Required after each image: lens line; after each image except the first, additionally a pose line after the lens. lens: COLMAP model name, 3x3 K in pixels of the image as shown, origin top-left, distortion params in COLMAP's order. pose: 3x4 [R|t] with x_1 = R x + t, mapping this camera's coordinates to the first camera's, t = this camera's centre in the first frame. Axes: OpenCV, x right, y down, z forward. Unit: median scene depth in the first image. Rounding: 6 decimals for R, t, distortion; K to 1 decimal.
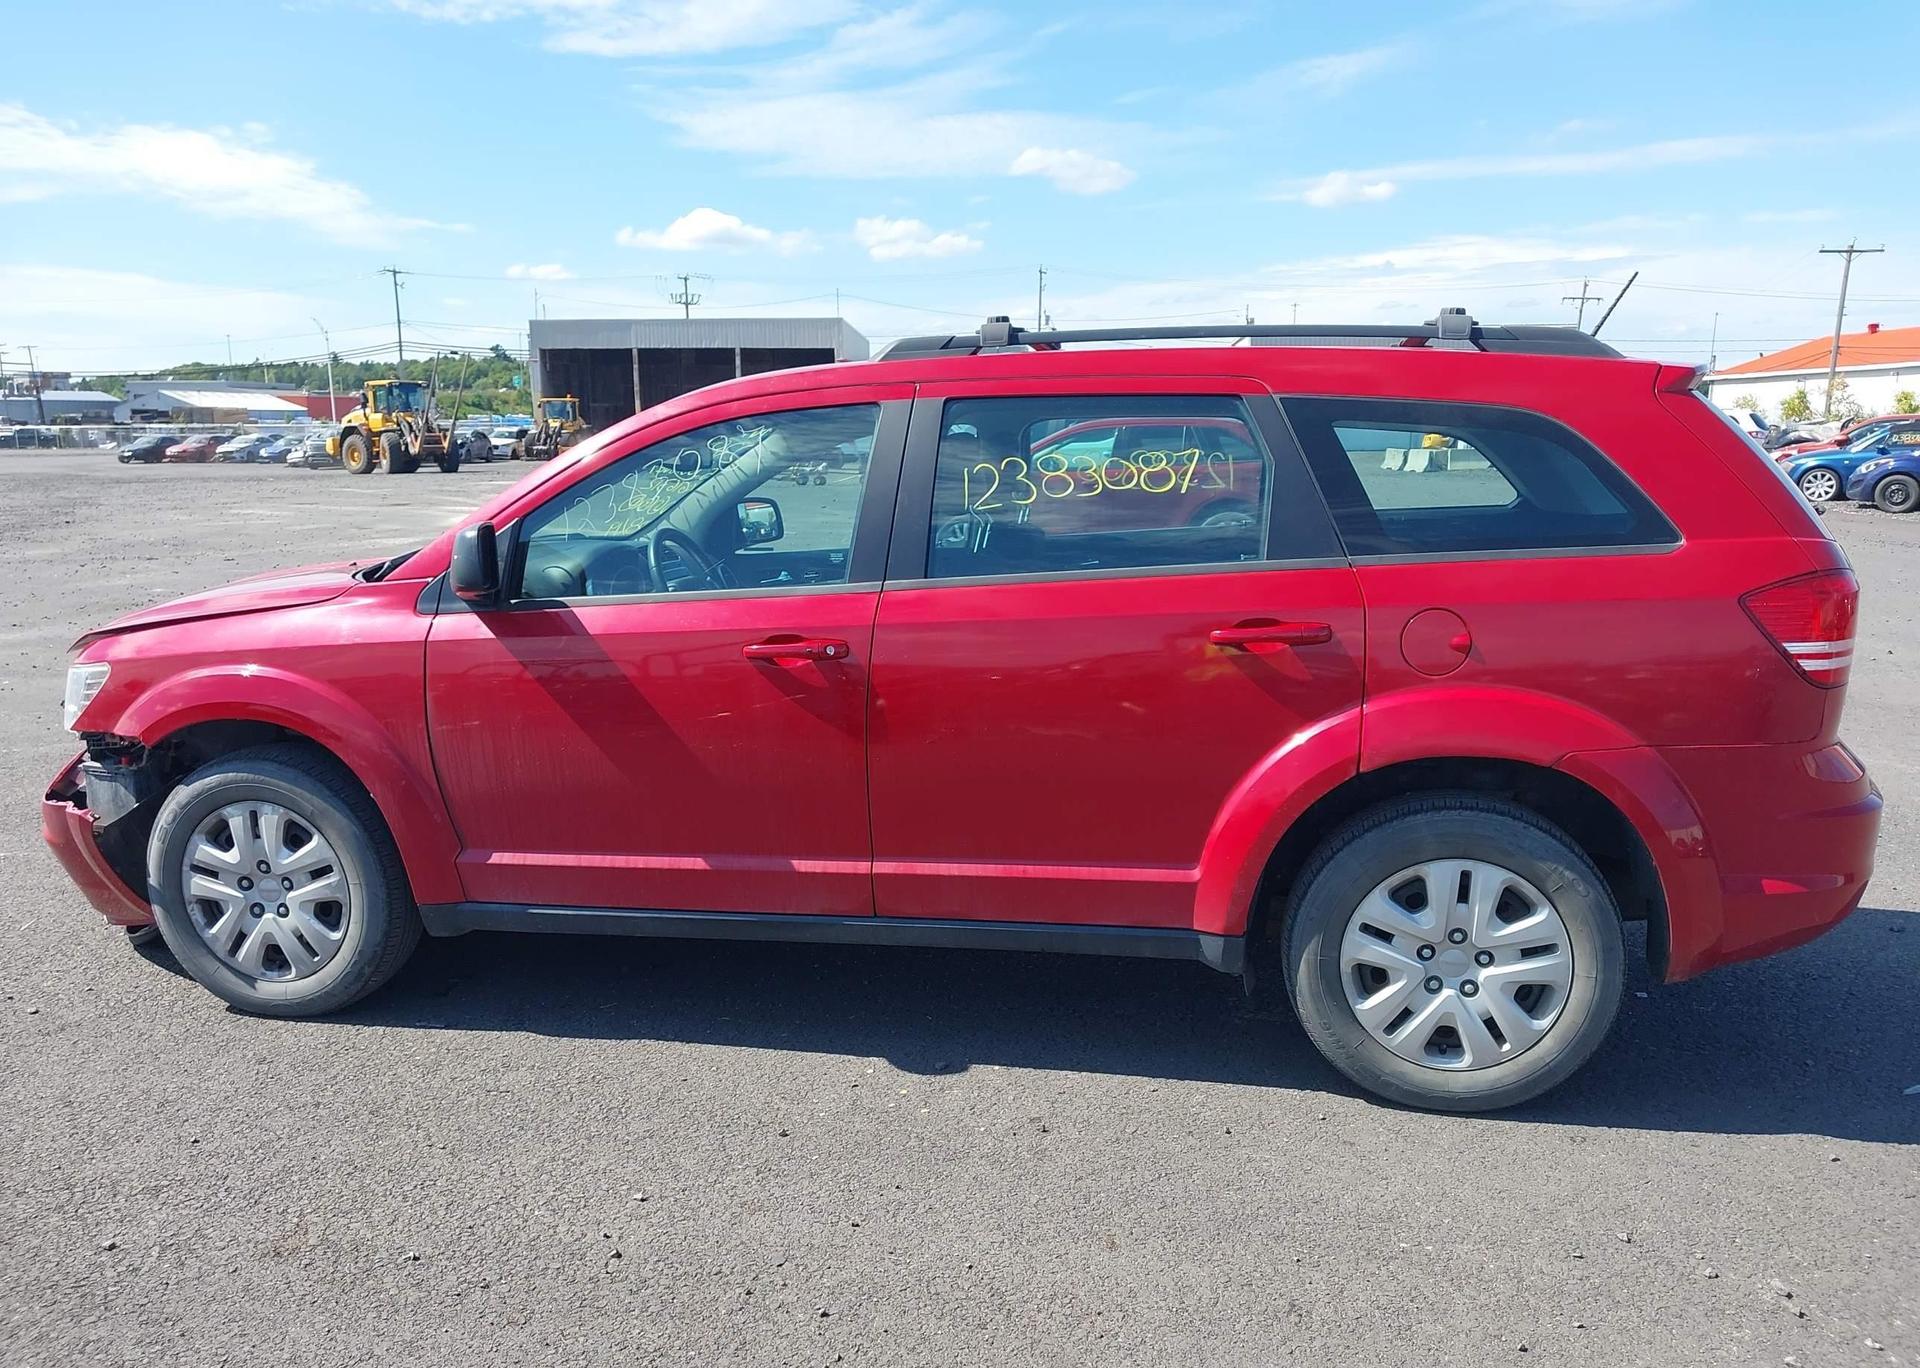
lens RADIAL K [[1529.2, 0, 917.0], [0, 1529.2, 697.6], [0, 0, 1]] dist [0.042392, -0.057824]
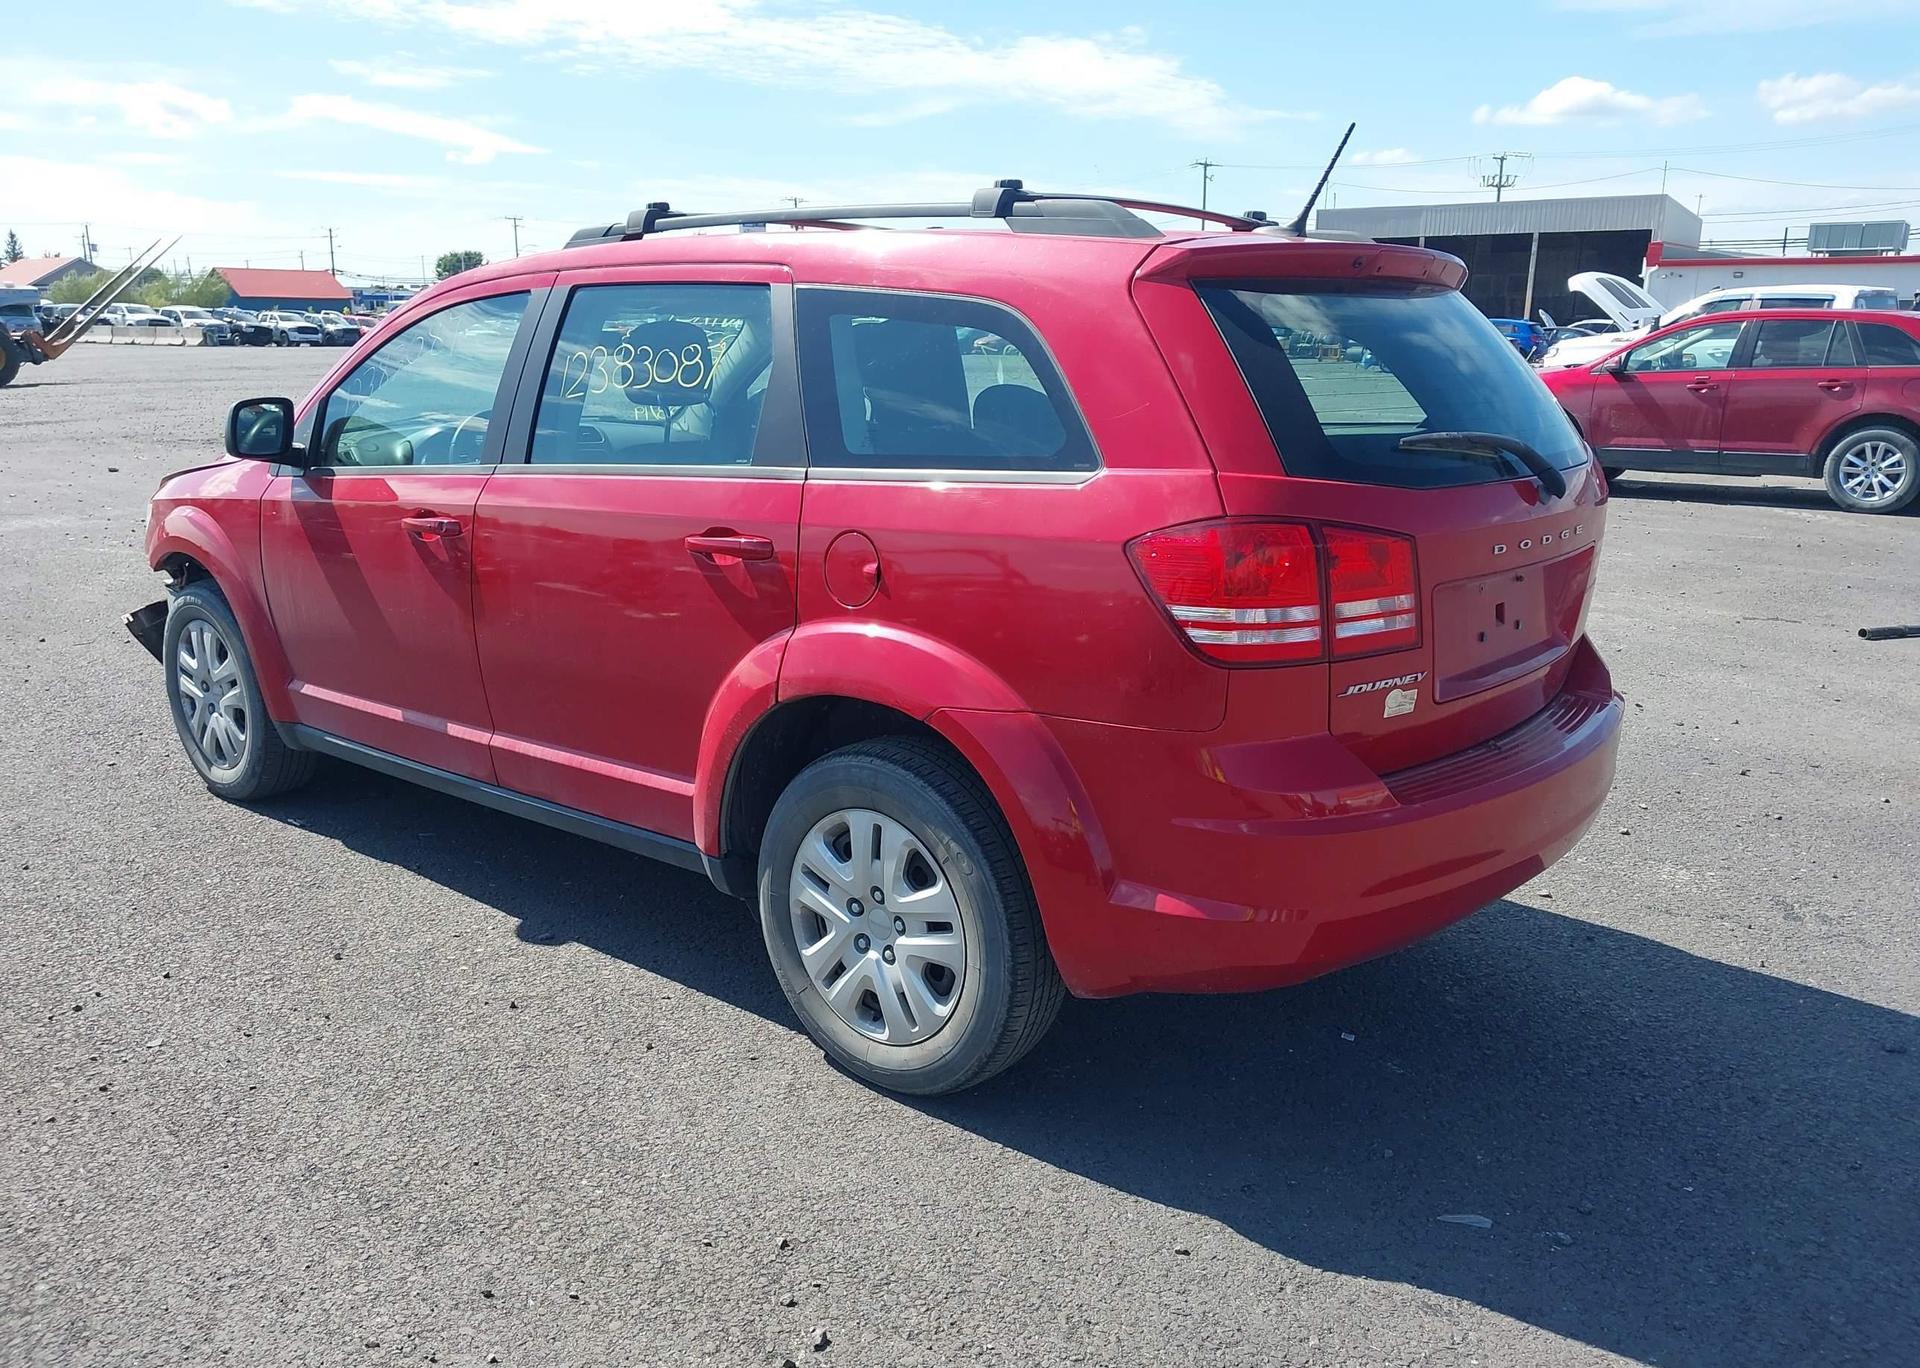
lens RADIAL K [[1529.2, 0, 912.4], [0, 1529.2, 690.7], [0, 0, 1]] dist [0.042392, -0.057824]
pose [[0.867079, 0.123394, -0.482647, 0.736570], [-0.093201, 0.991913, 0.086156, -0.040819], [0.489375, -0.029721, 0.871567, 0.214375]]
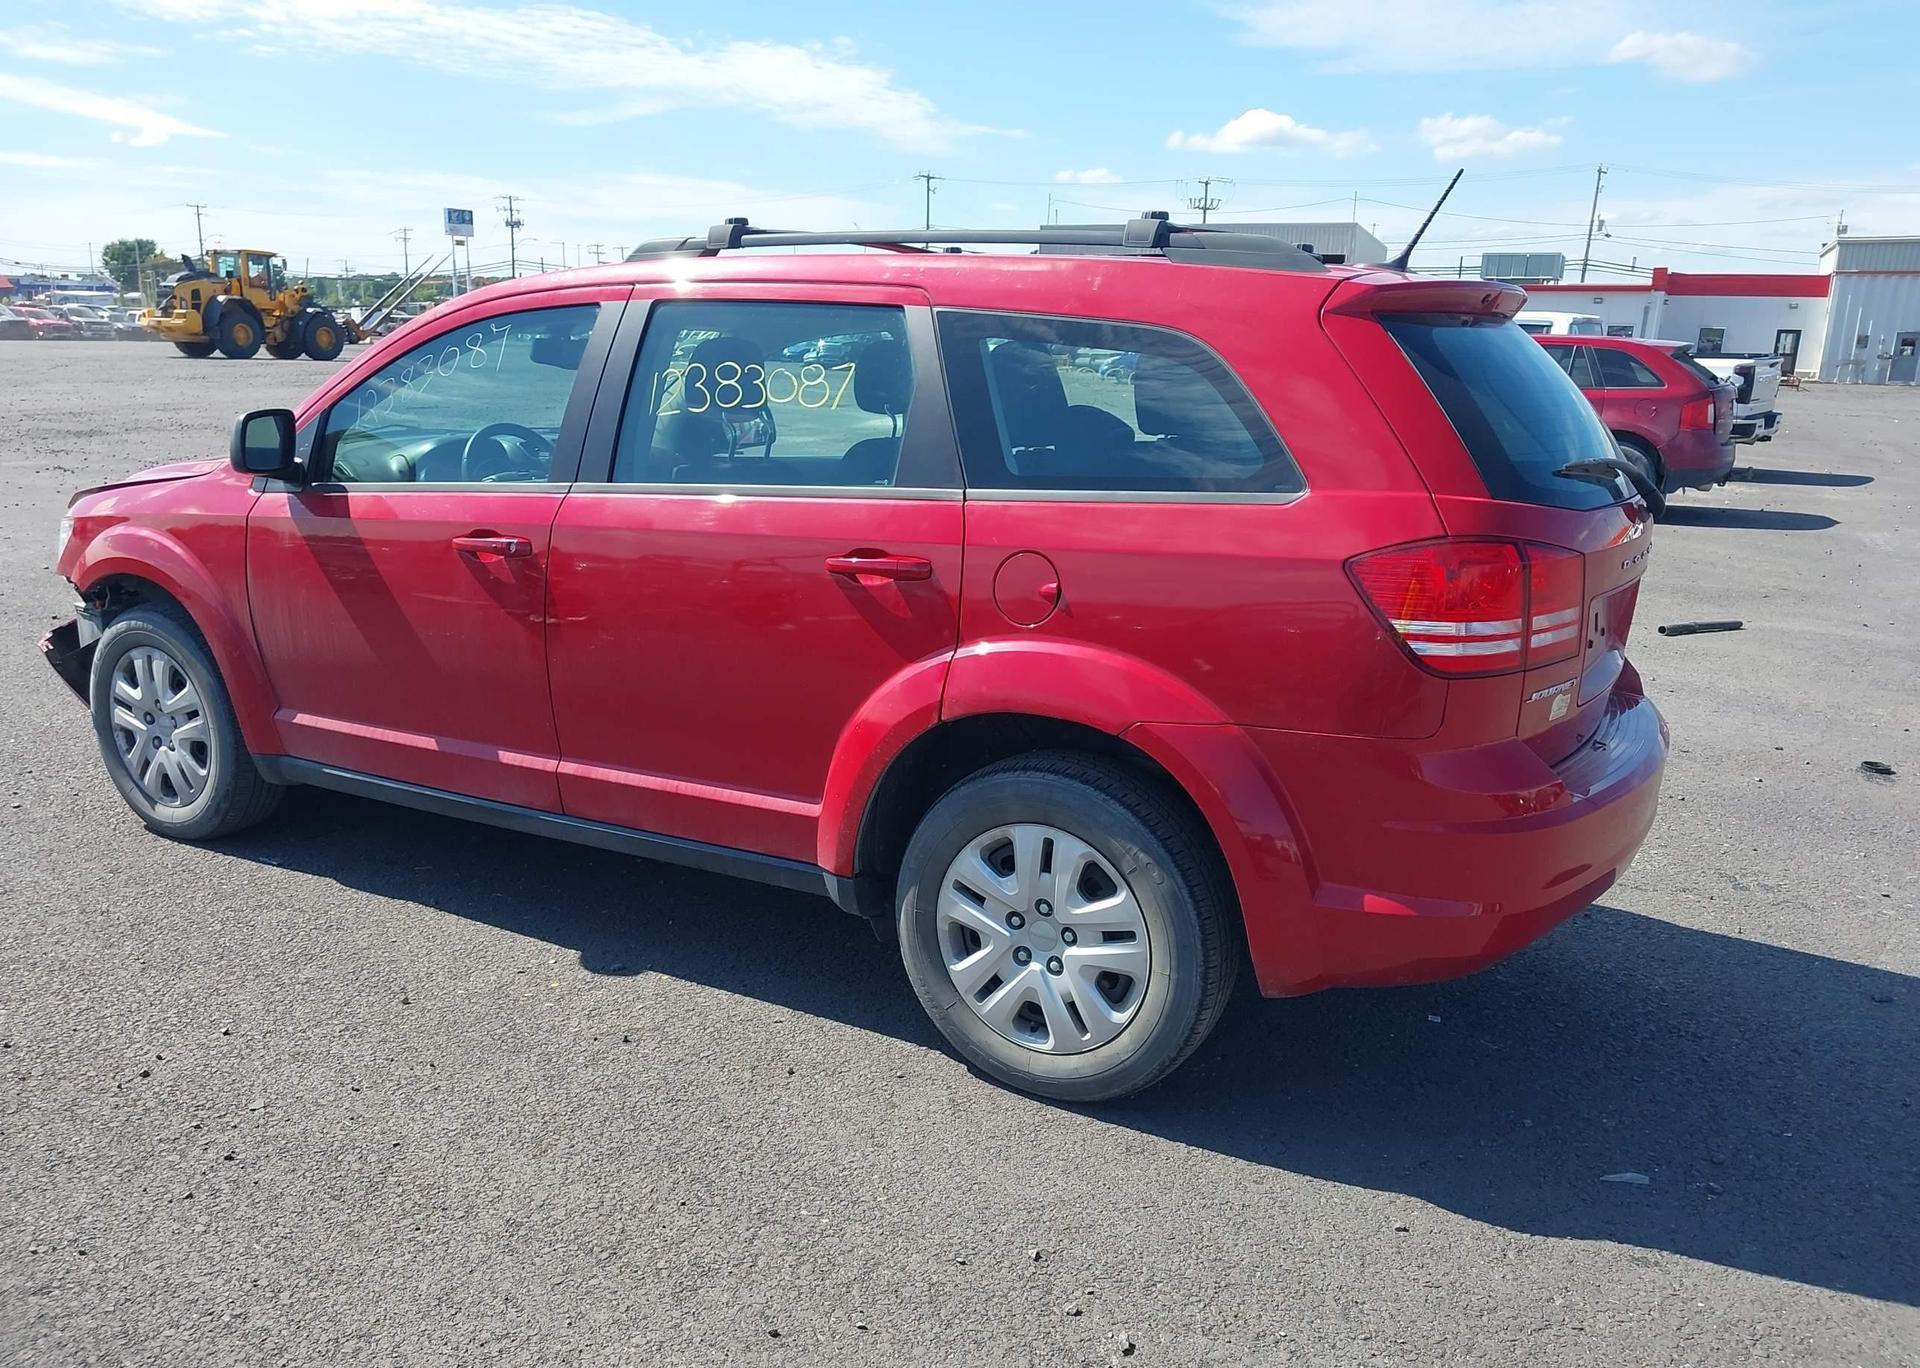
lens RADIAL K [[1529.2, 0, 917.1], [0, 1529.2, 688.3], [0, 0, 1]] dist [0.042392, -0.057824]
pose [[0.943434, 0.099639, -0.316234, 0.520019], [-0.083304, 0.994415, 0.064795, -0.027104], [0.320925, -0.034786, 0.946466, 0.104673]]
